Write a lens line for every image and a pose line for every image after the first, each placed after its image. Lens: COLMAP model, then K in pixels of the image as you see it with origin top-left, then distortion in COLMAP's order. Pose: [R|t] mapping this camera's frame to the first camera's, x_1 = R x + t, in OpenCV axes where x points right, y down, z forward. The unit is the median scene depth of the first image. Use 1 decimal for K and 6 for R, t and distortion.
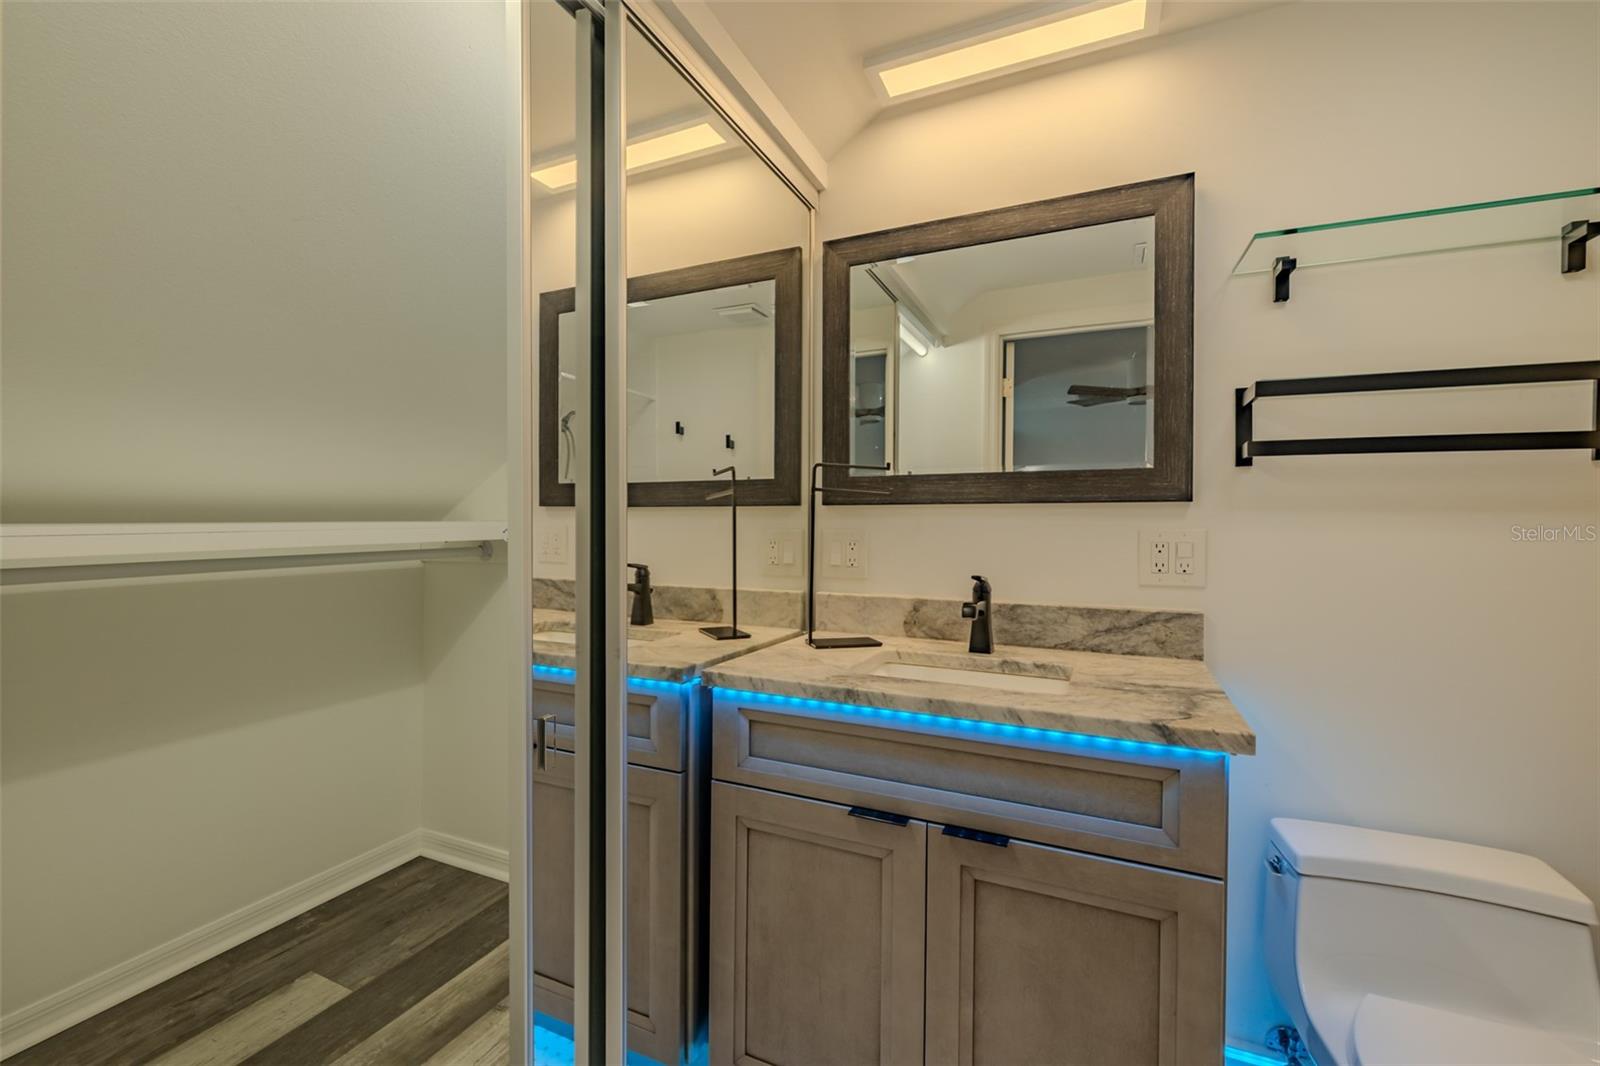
lens RADIAL K [[669.8, 0, 794.8], [0, 669.8, 528.9], [0, 0, 1]] dist [0.000402, -0.001386]
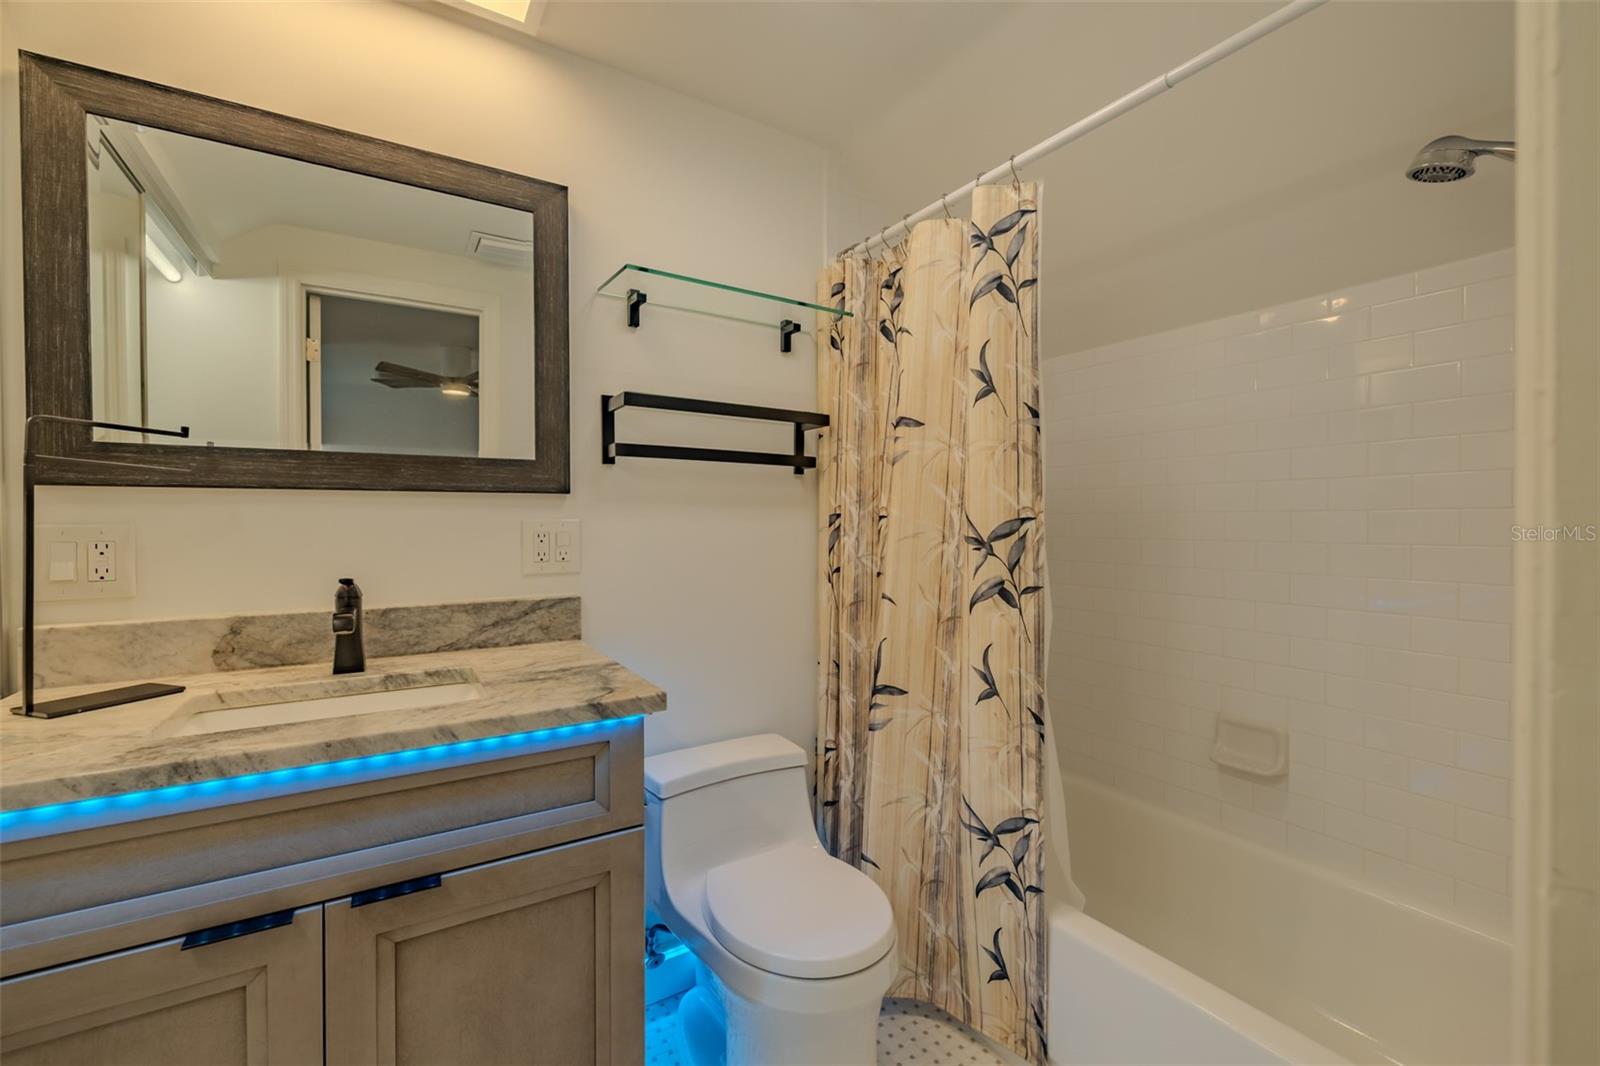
lens RADIAL K [[669.8, 0, 801.5], [0, 669.8, 528.7], [0, 0, 1]] dist [0.000402, -0.001386]
pose [[0.547676, -0.018473, 0.836487, -0.106602], [0.007391, 0.999824, 0.017241, -0.000310], [-0.836658, -0.003260, 0.547716, 0.096516]]
